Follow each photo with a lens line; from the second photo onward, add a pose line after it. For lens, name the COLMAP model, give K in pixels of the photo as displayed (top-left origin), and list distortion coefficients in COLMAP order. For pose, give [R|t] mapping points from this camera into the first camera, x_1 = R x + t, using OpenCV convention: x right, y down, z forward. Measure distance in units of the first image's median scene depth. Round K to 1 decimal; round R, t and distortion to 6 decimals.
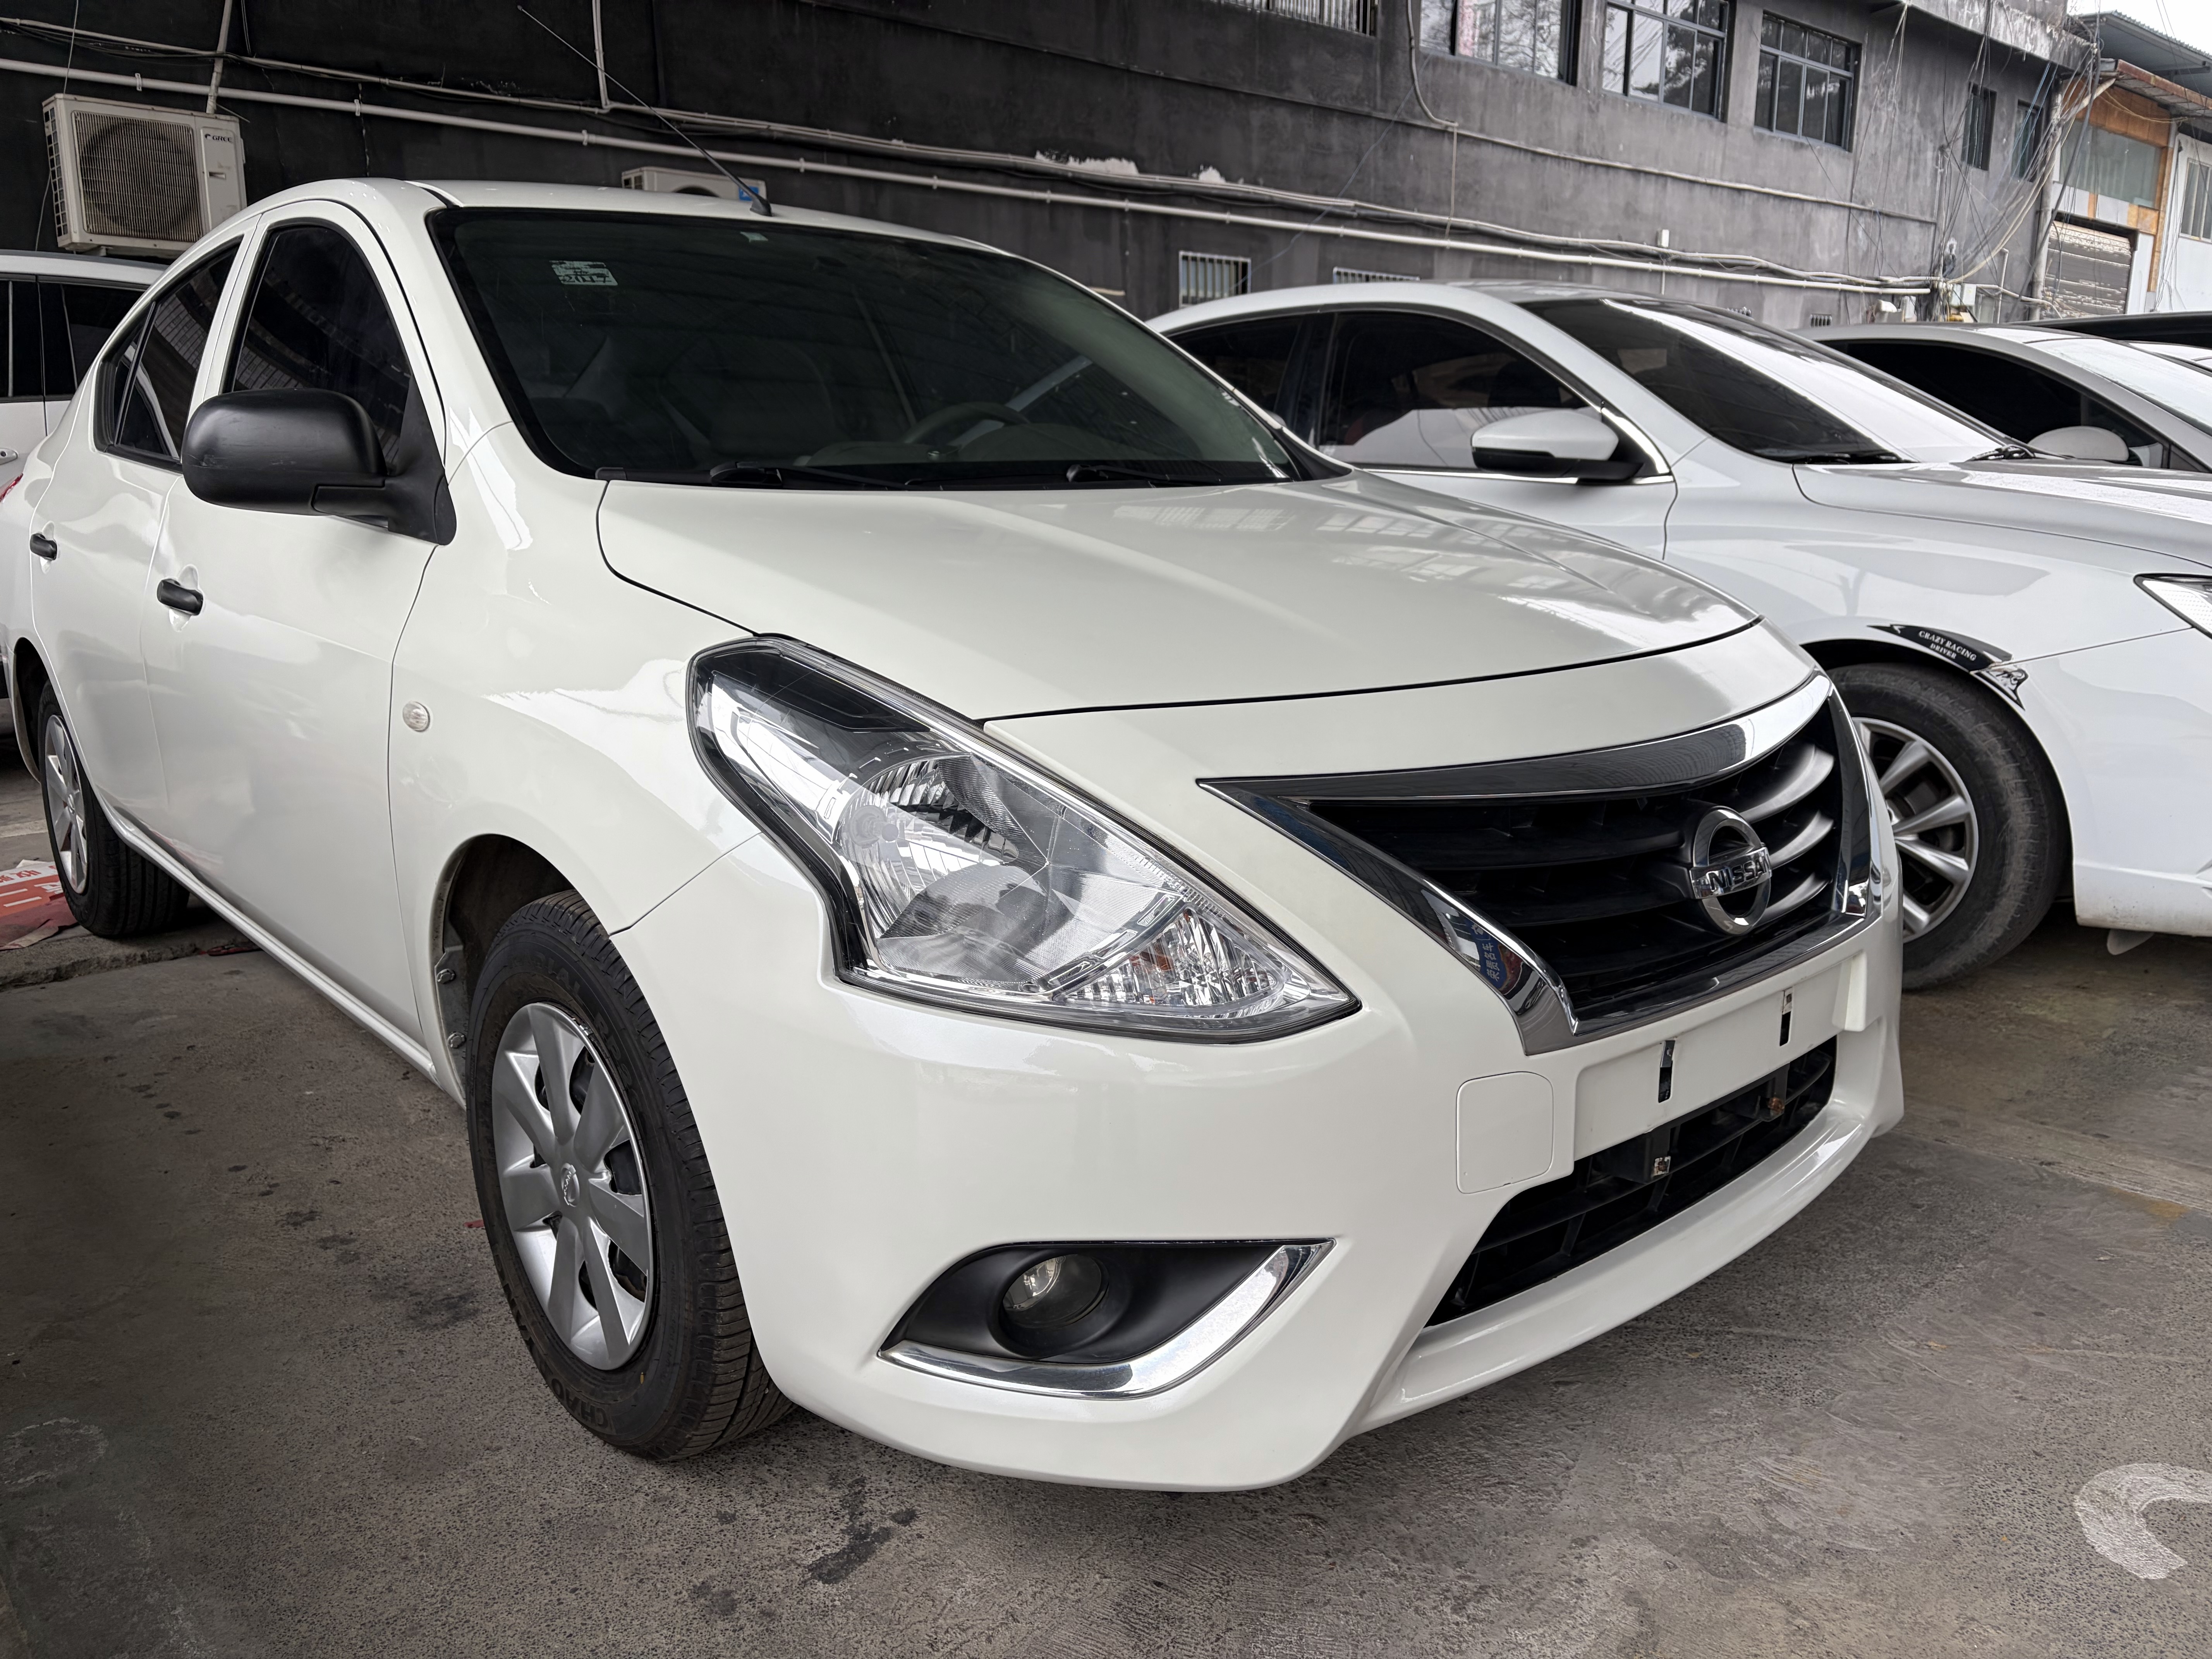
lens RADIAL K [[1676.4, 0, 1099.6], [0, 1676.4, 795.7], [0, 0, 1]] dist [0.093212, -0.105627]
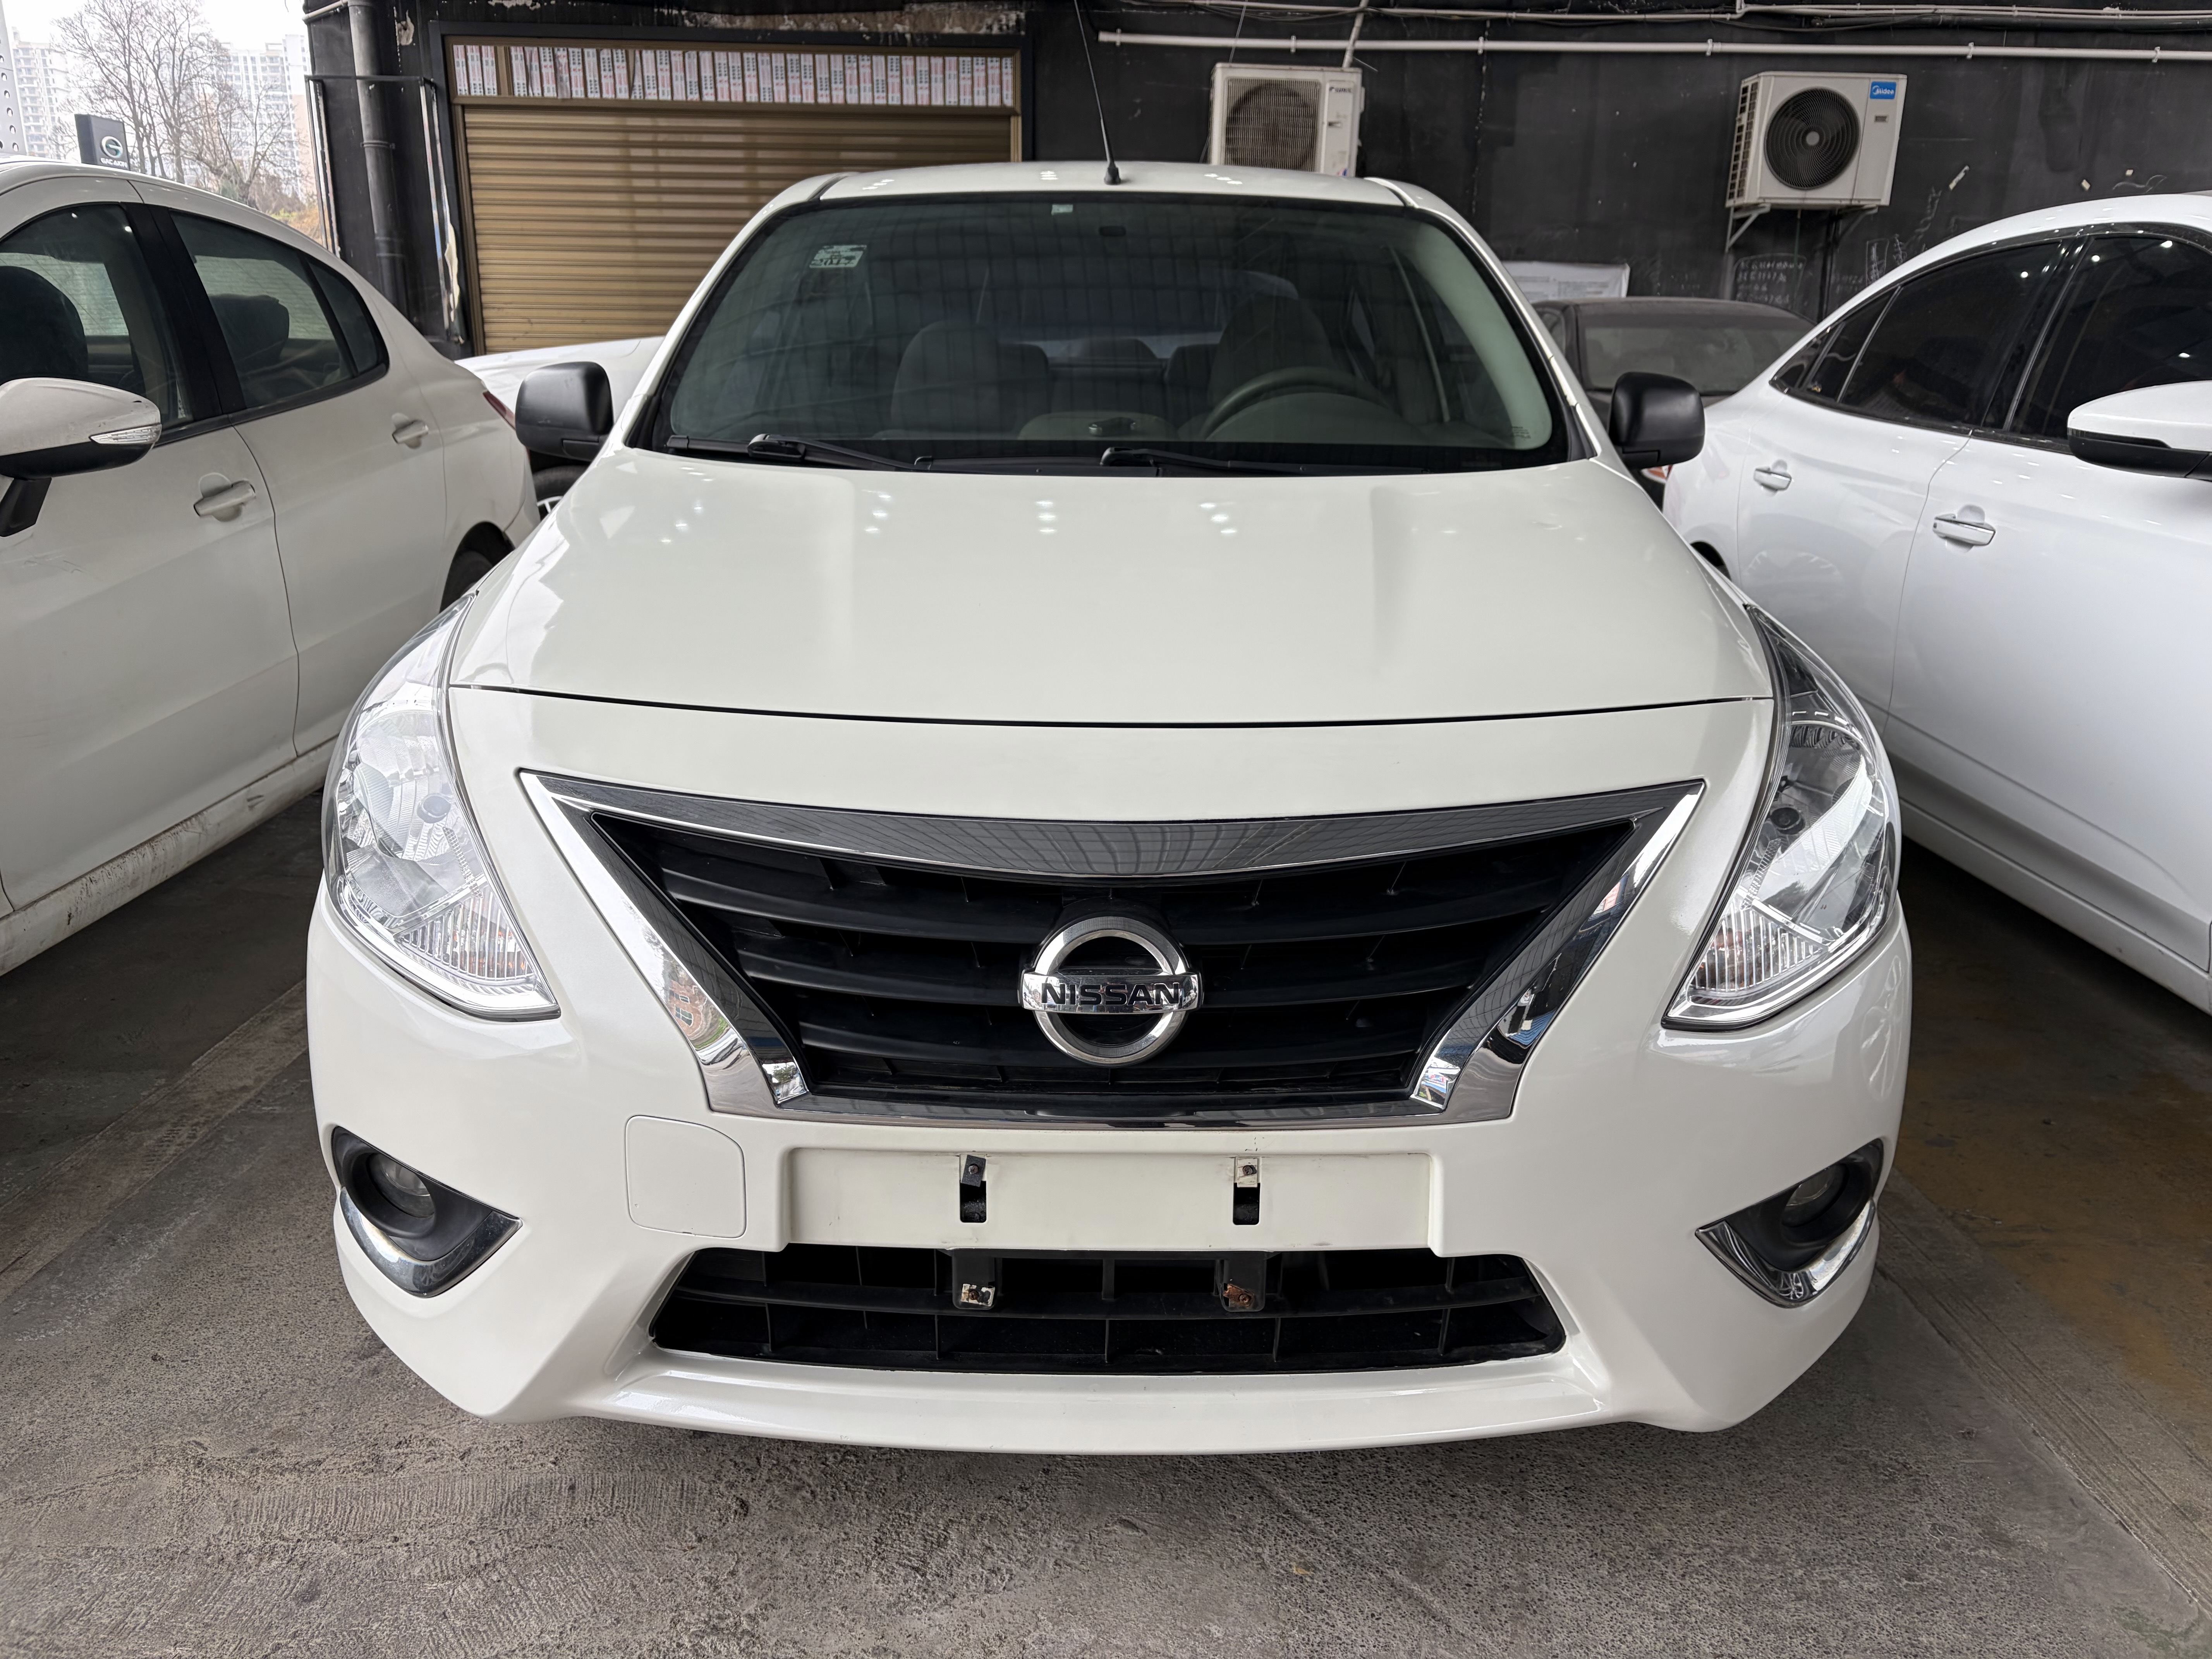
lens RADIAL K [[1676.4, 0, 1099.6], [0, 1676.4, 795.7], [0, 0, 1]] dist [0.093212, -0.105627]
pose [[0.754515, 0.179951, -0.631130, 0.143946], [-0.149482, 0.983518, 0.101721, -0.022137], [0.639033, 0.017592, 0.768978, 0.058023]]
